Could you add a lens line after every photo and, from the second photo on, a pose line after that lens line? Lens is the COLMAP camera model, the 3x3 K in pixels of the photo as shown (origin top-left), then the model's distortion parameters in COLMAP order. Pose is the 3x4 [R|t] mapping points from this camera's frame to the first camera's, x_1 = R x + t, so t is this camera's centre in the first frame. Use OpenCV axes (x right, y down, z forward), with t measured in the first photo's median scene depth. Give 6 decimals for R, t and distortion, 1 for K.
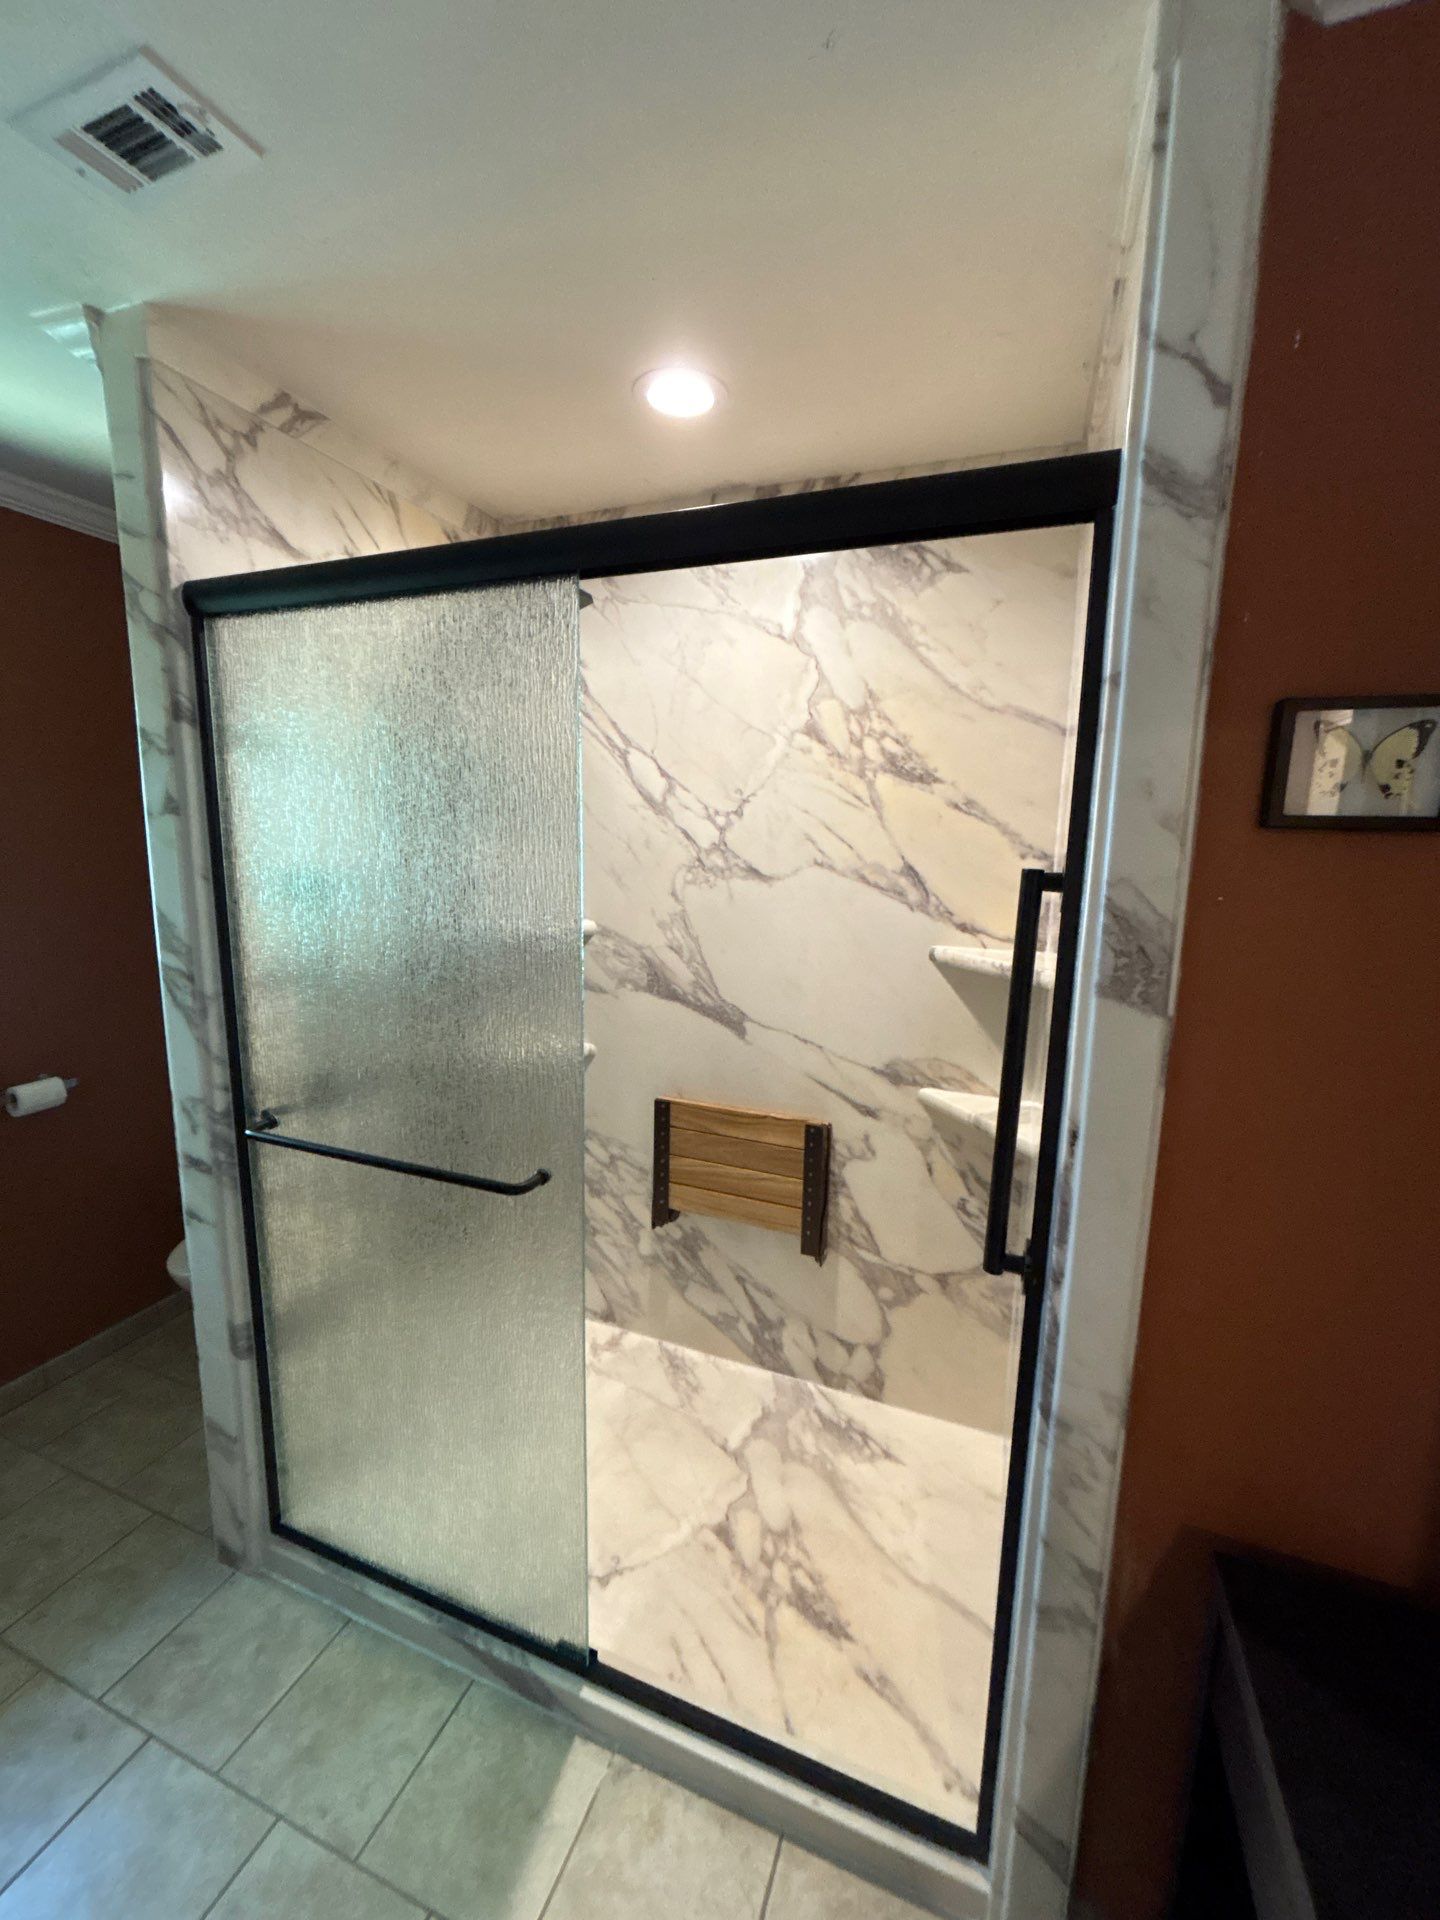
lens RADIAL K [[773.0, 0, 723.1], [0, 773.0, 955.8], [0, 0, 1]] dist [-0.000926, 0.000145]
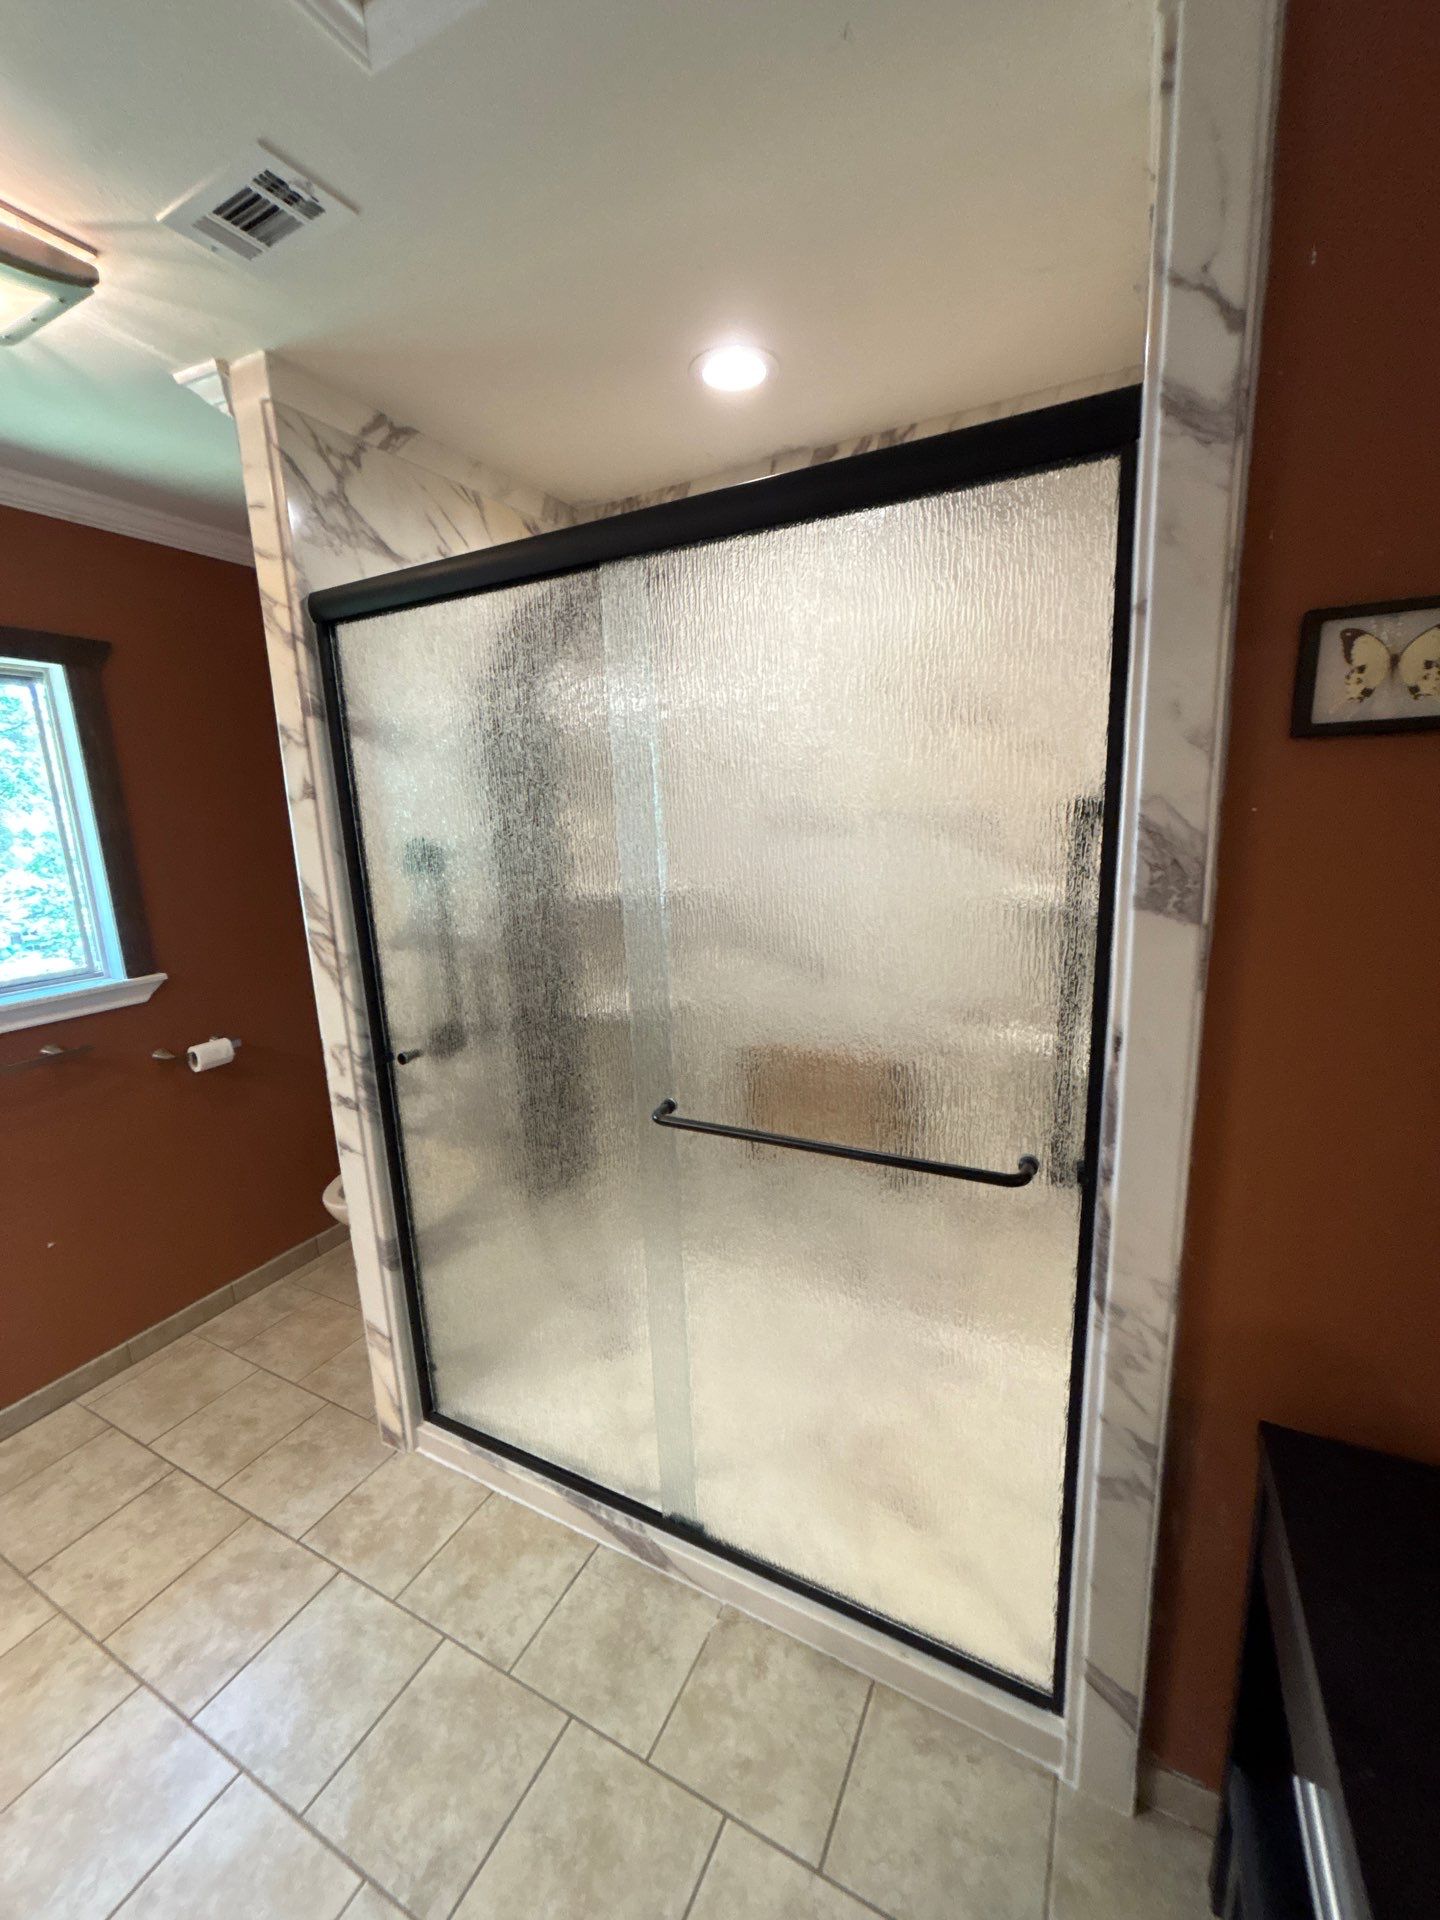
lens RADIAL K [[773.0, 0, 723.1], [0, 773.0, 955.8], [0, 0, 1]] dist [-0.000926, 0.000145]
pose [[0.992212, -0.036273, -0.119162, 0.031907], [0.040580, 0.998600, 0.033920, 0.041538], [0.117765, -0.038492, 0.992295, -0.093353]]
